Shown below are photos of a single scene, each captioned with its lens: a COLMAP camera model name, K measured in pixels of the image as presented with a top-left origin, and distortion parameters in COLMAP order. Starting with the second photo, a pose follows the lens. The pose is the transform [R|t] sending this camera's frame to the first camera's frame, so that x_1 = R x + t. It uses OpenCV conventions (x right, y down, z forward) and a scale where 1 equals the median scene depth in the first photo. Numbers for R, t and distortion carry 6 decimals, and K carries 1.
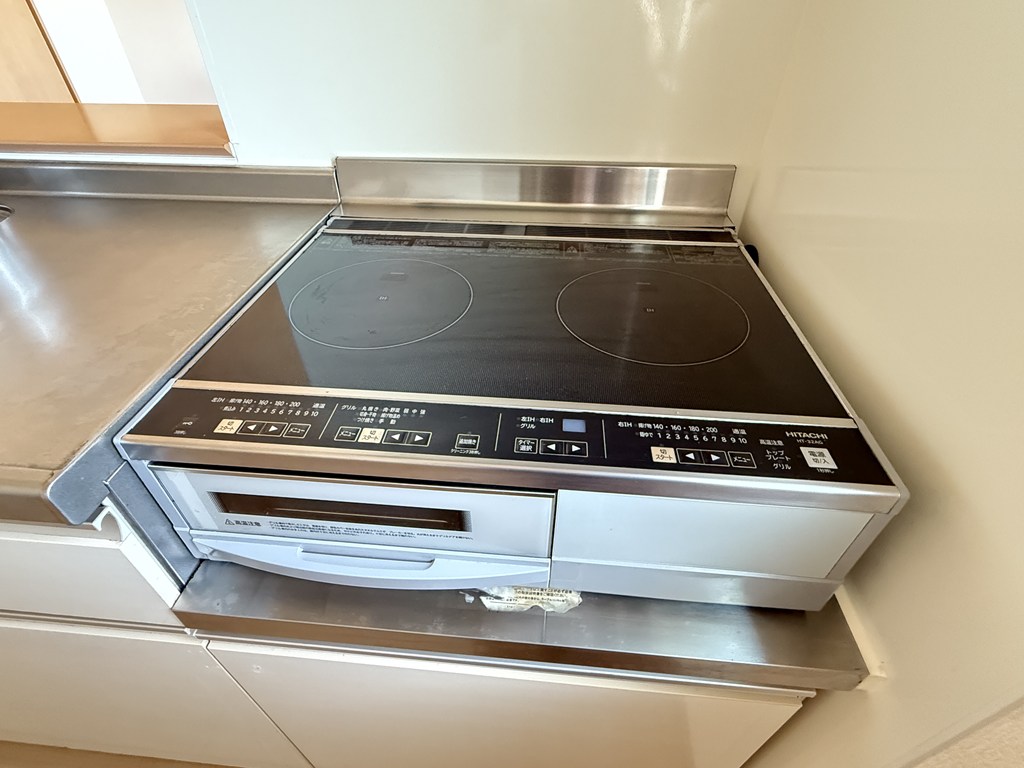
lens RADIAL K [[496.9, 0, 506.4], [0, 496.9, 384.9], [0, 0, 1]] dist [-0.003416, 0.001265]
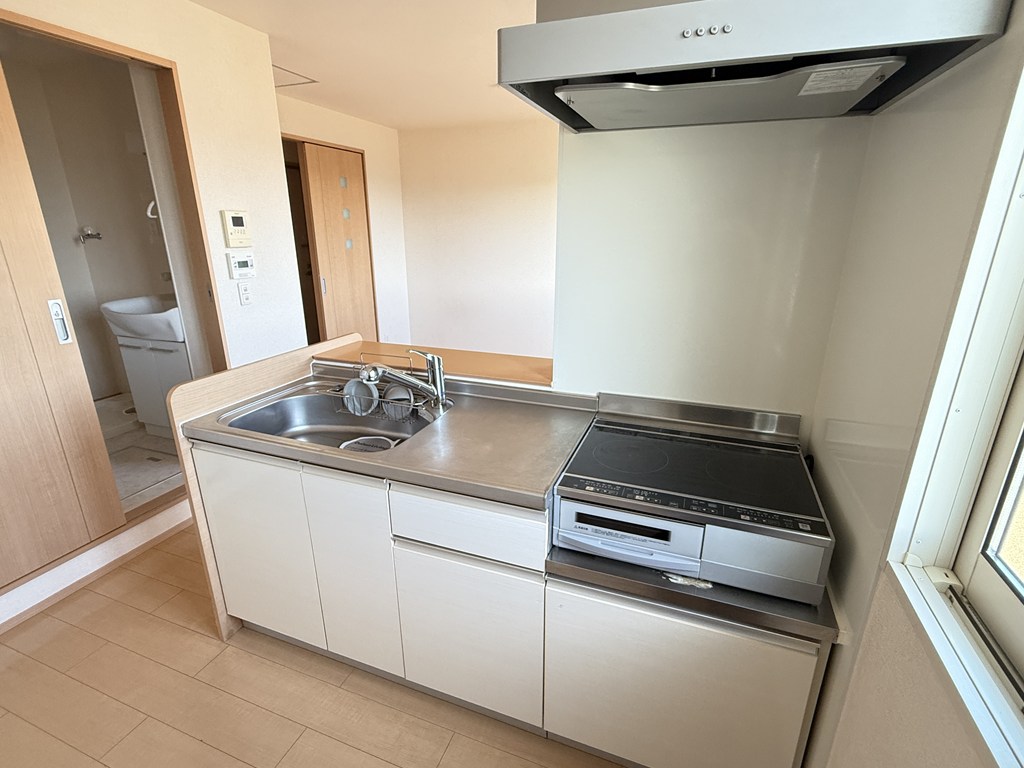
lens RADIAL K [[496.9, 0, 516.6], [0, 496.9, 388.3], [0, 0, 1]] dist [-0.003416, 0.001265]
pose [[0.964070, 0.089940, -0.249958, -0.268721], [-0.172444, 0.927625, -0.331324, 0.545976], [0.202068, 0.362524, 0.909805, -1.872893]]
